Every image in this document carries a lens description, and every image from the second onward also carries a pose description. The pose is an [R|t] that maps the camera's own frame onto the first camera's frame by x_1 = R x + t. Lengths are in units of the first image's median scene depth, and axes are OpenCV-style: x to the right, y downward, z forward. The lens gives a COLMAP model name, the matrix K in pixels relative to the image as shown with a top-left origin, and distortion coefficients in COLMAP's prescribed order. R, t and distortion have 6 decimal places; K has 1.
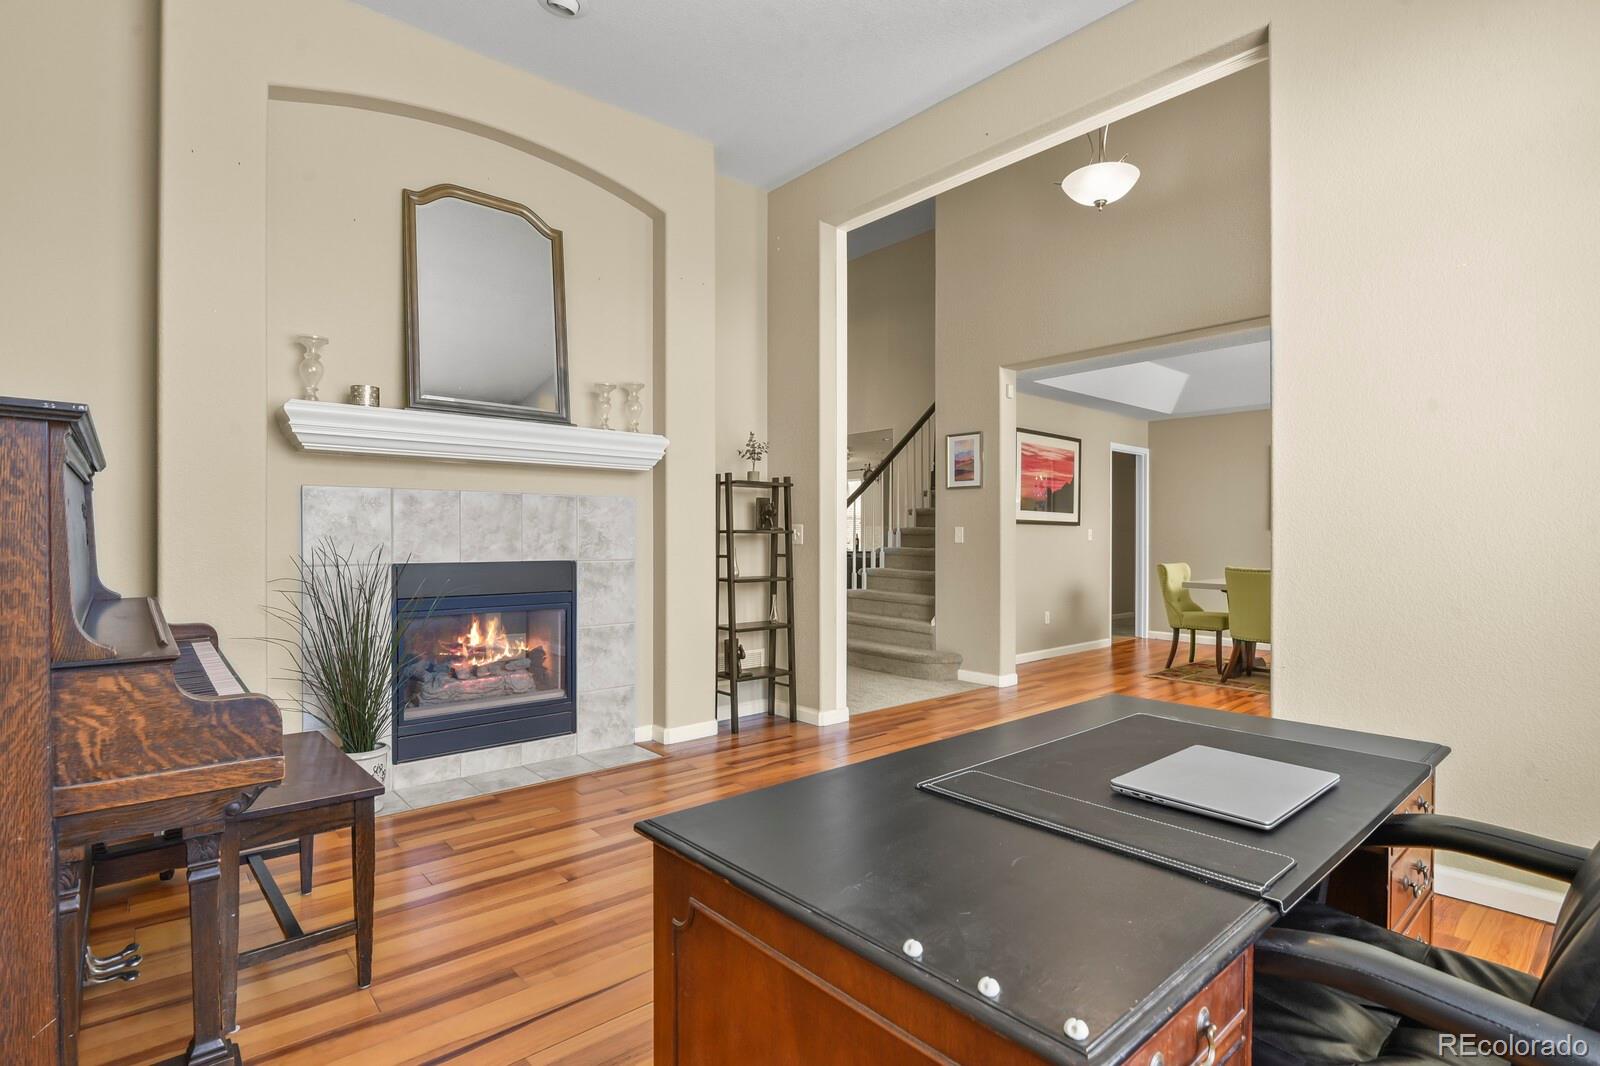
lens RADIAL K [[773.5, 0, 803.9], [0, 773.5, 537.7], [0, 0, 1]] dist [-0.010809, -0.003348]
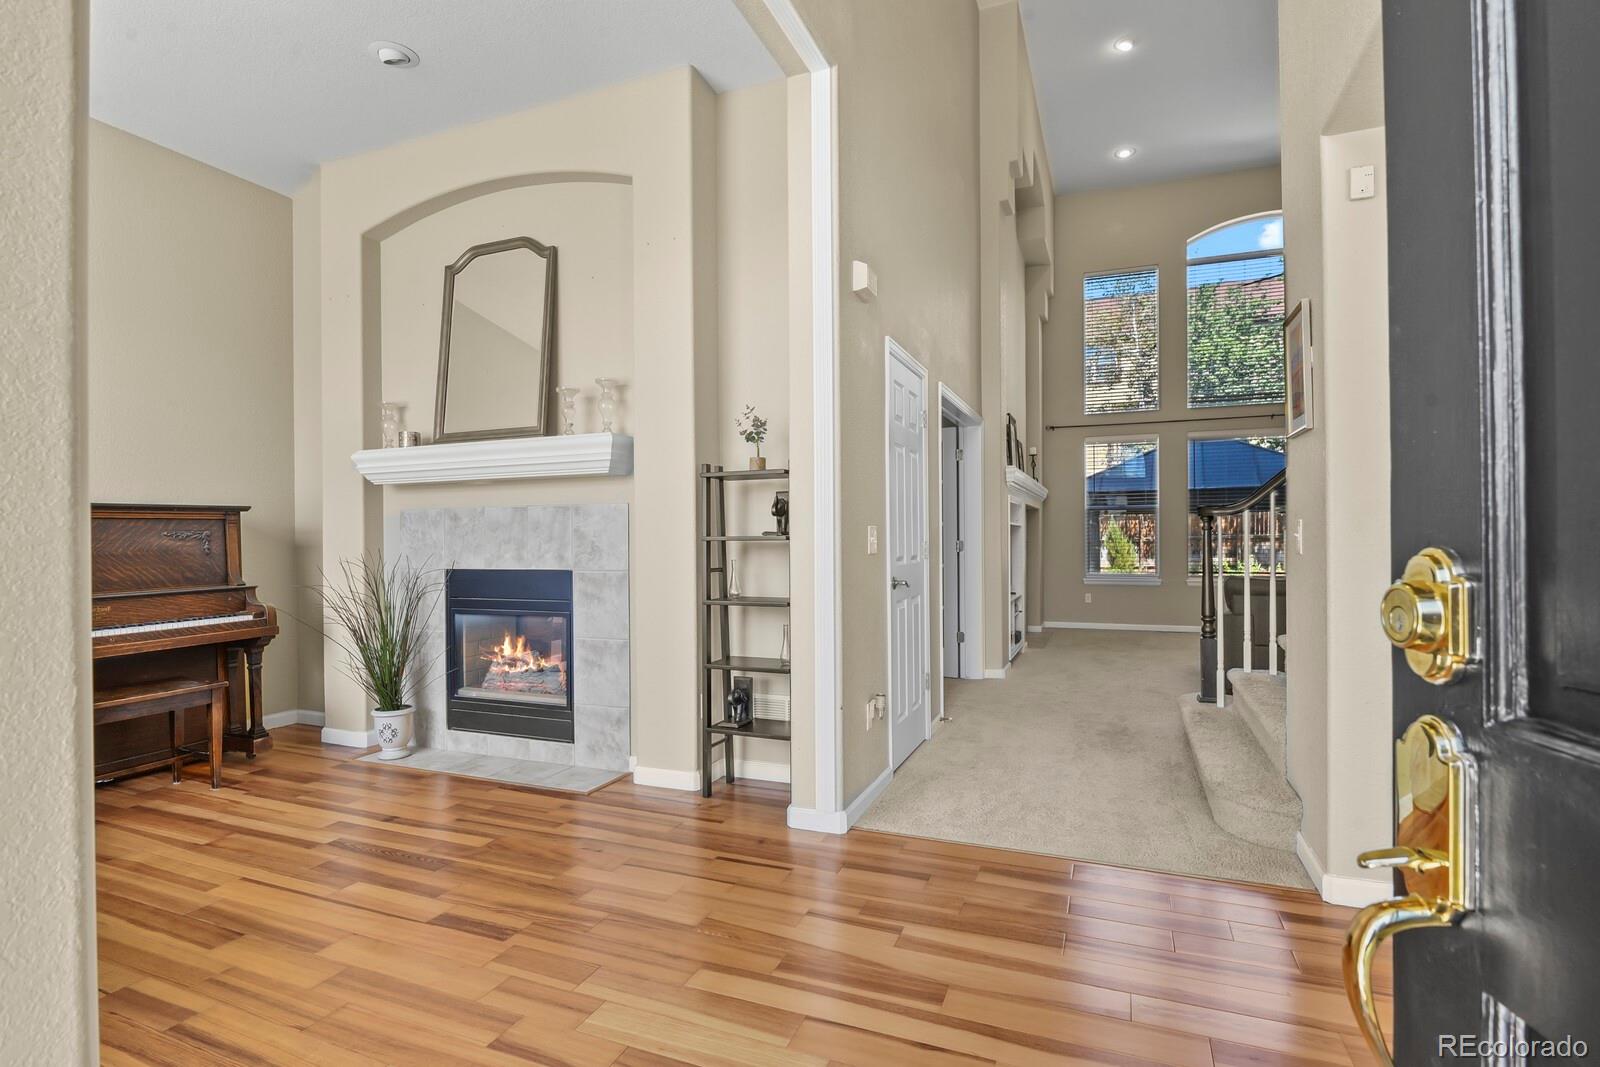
lens RADIAL K [[773.5, 0, 802.7], [0, 773.5, 538.1], [0, 0, 1]] dist [-0.010809, -0.003348]
pose [[0.445252, -0.008052, -0.895369, 0.721200], [0.011449, 0.999929, -0.003298, -0.004868], [0.895332, -0.008782, 0.445313, 0.816502]]
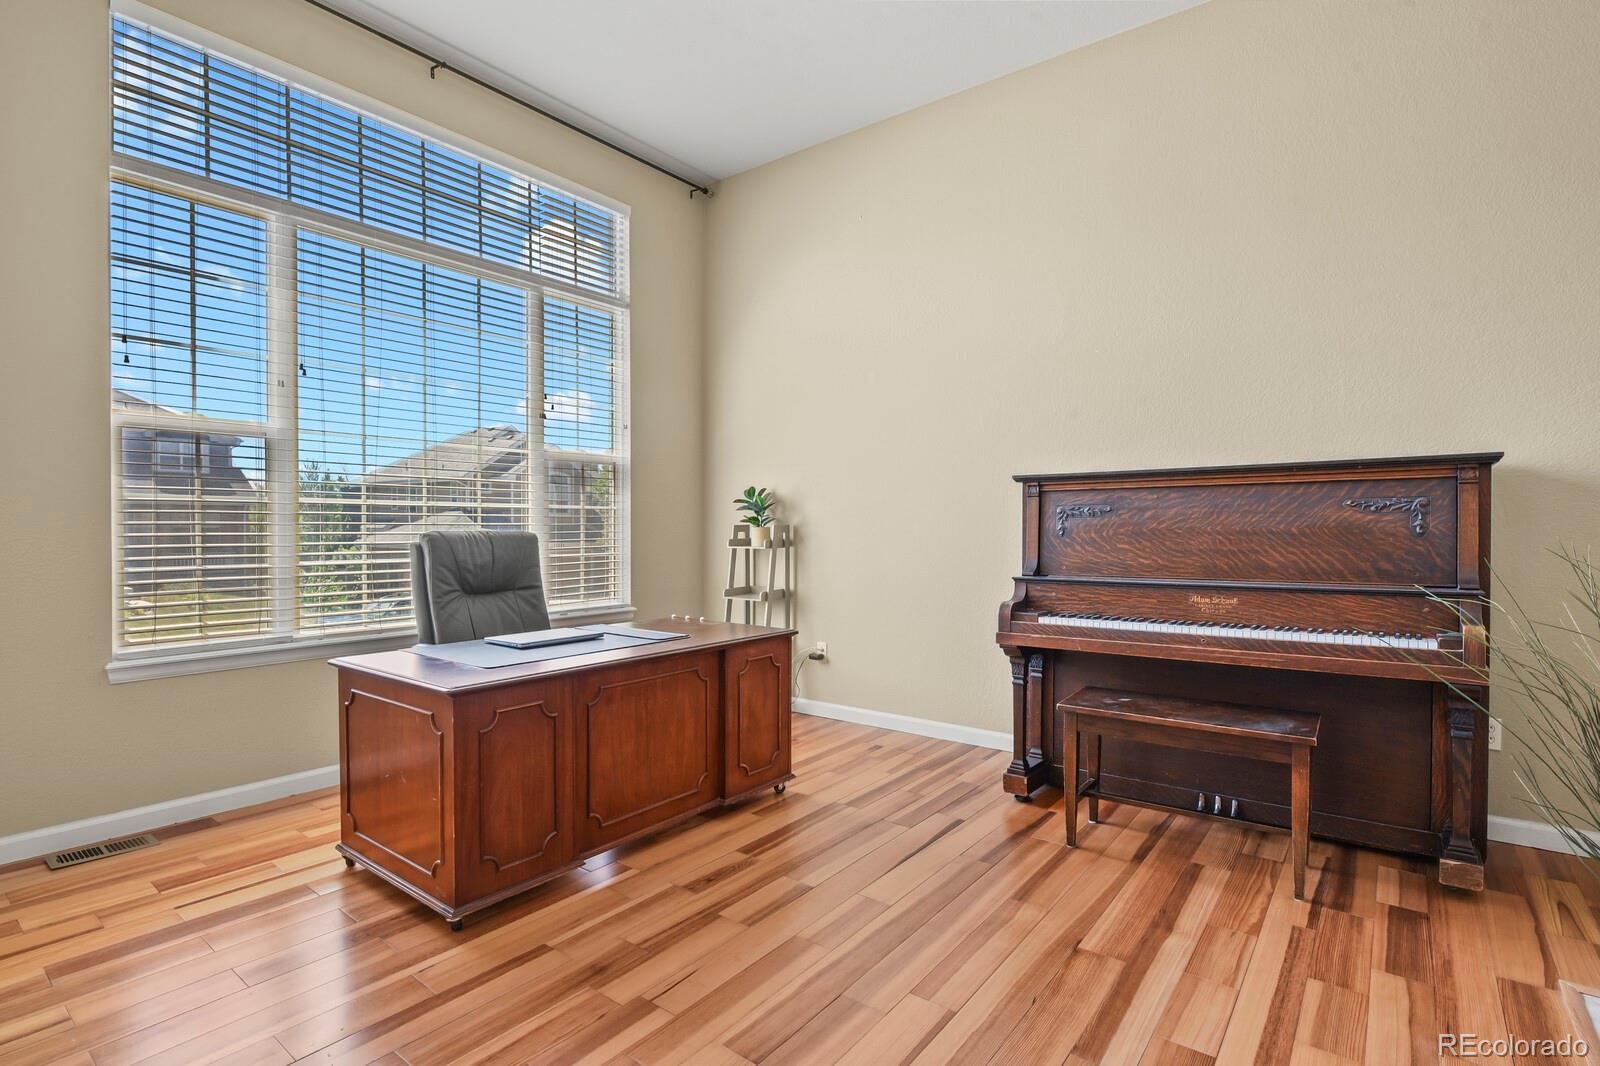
lens RADIAL K [[773.5, 0, 795.5], [0, 773.5, 534.9], [0, 0, 1]] dist [-0.010809, -0.003348]
pose [[-0.983821, -0.003638, -0.179118, 0.087347], [-0.005127, 0.999956, 0.007851, 0.002065], [0.179082, 0.008642, -0.983796, 1.092756]]
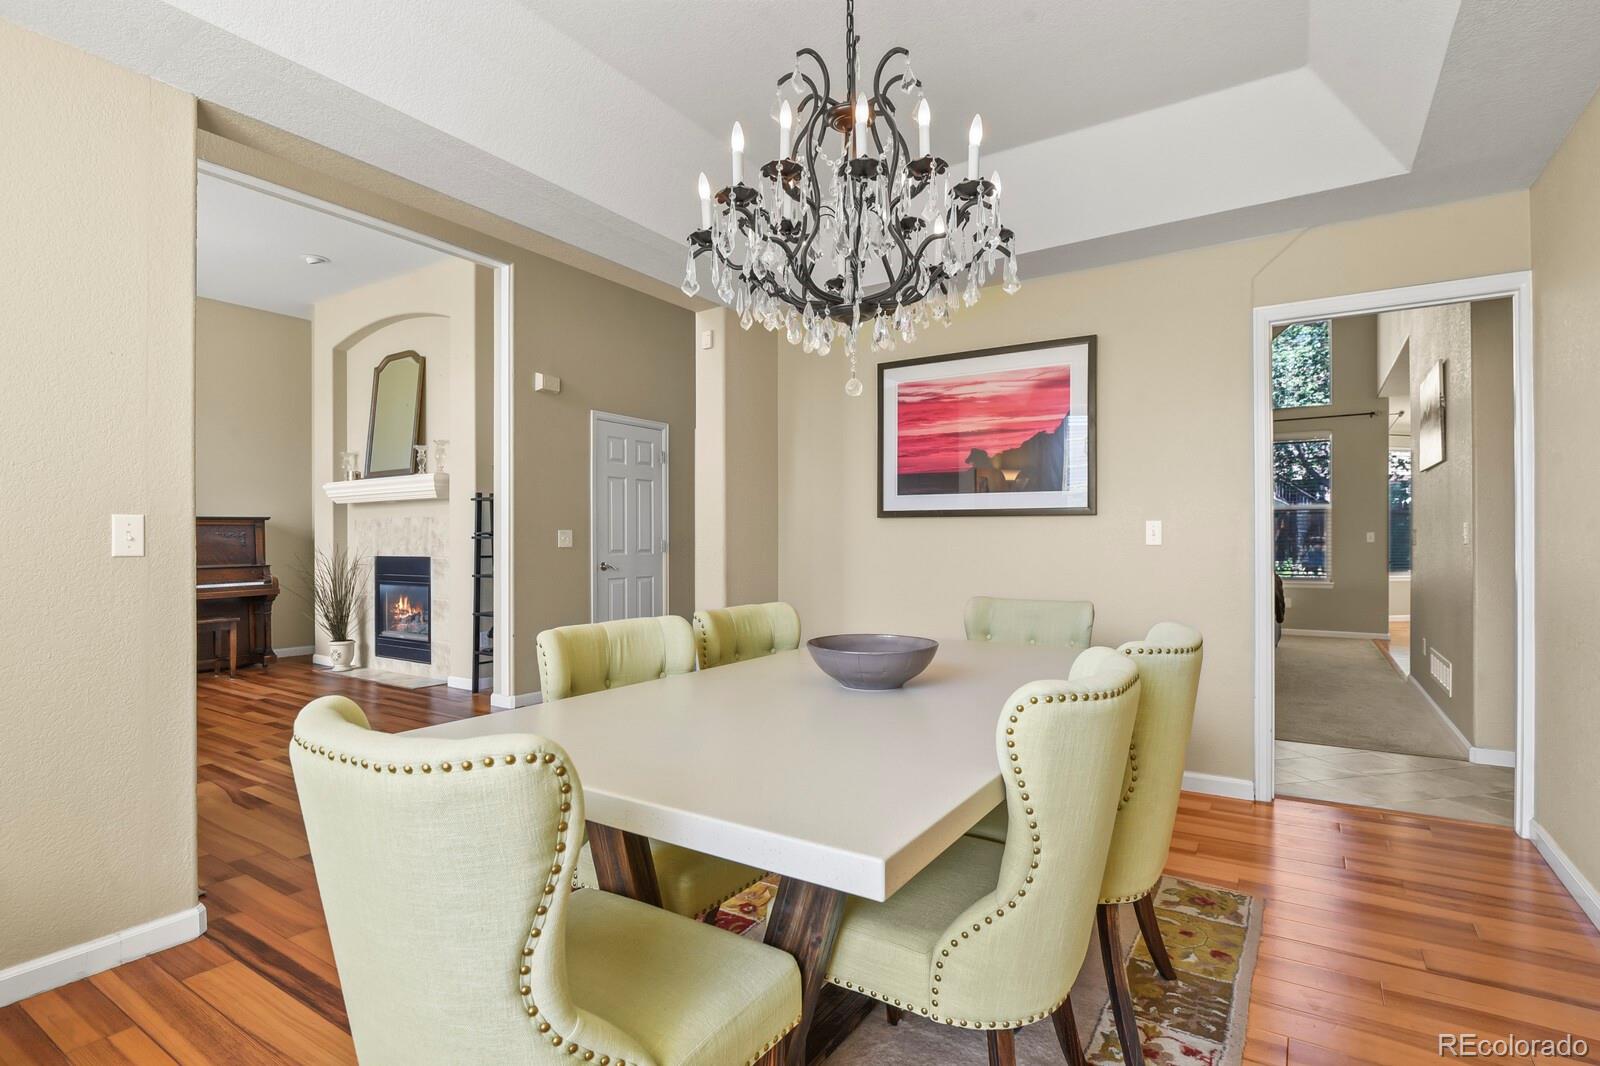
lens RADIAL K [[773.5, 0, 795.6], [0, 773.5, 529.8], [0, 0, 1]] dist [-0.010809, -0.003348]
pose [[0.265336, -0.013271, -0.964065, 1.443445], [0.006330, 0.999908, -0.012022, -0.002832], [0.964135, -0.002913, 0.265395, 1.295773]]
